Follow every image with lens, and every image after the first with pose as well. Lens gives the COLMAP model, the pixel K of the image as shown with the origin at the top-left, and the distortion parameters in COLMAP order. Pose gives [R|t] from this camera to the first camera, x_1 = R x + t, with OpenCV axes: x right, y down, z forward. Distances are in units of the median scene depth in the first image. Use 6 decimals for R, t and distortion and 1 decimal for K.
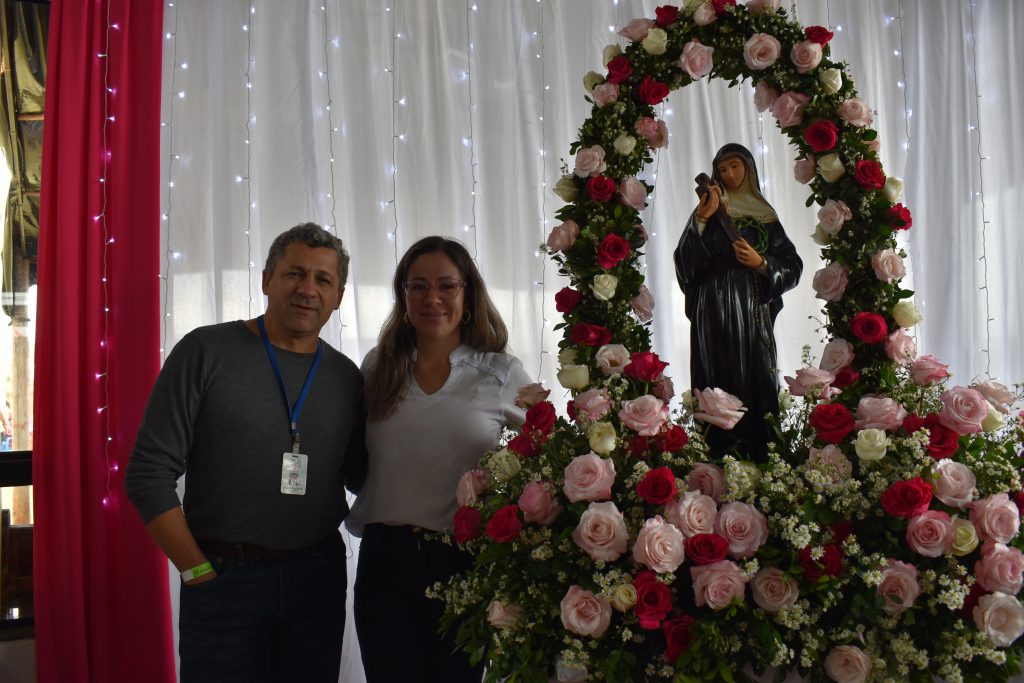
lens RADIAL K [[809.1, 0, 510.4], [0, 809.1, 342.3], [0, 0, 1]] dist [-0.092440, 0.013563]
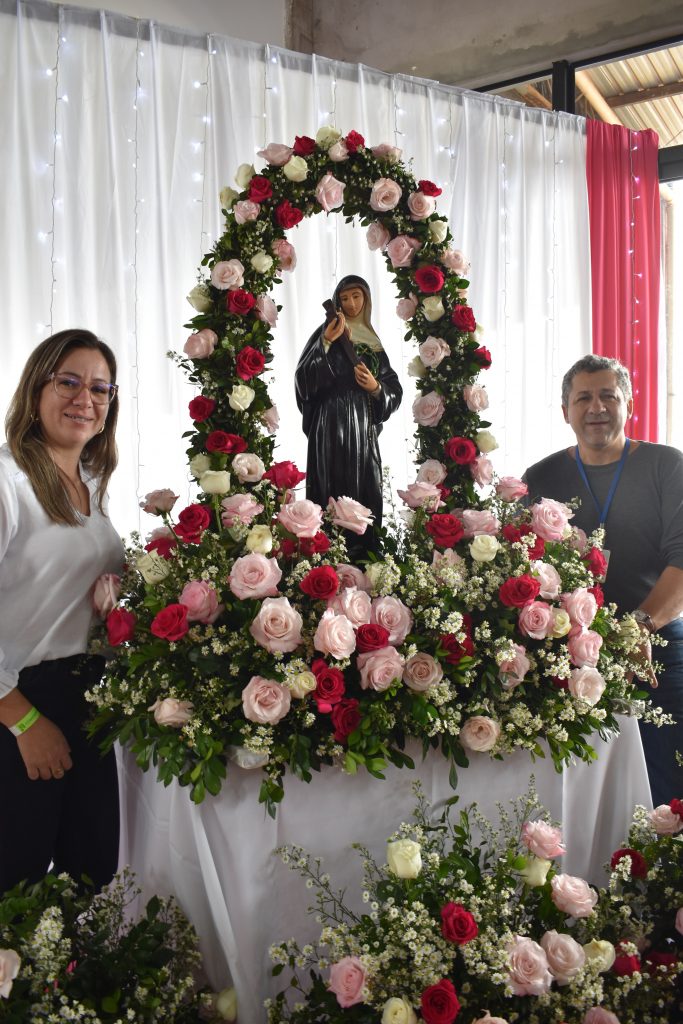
lens RADIAL K [[809.1, 0, 303.5], [0, 809.1, 499.5], [0, 0, 1]] dist [-0.092440, 0.013563]
pose [[0.915258, 0.031643, 0.401623, -0.227957], [-0.045243, 0.998678, 0.024420, 0.033934], [-0.400319, -0.040521, 0.915480, 0.016365]]
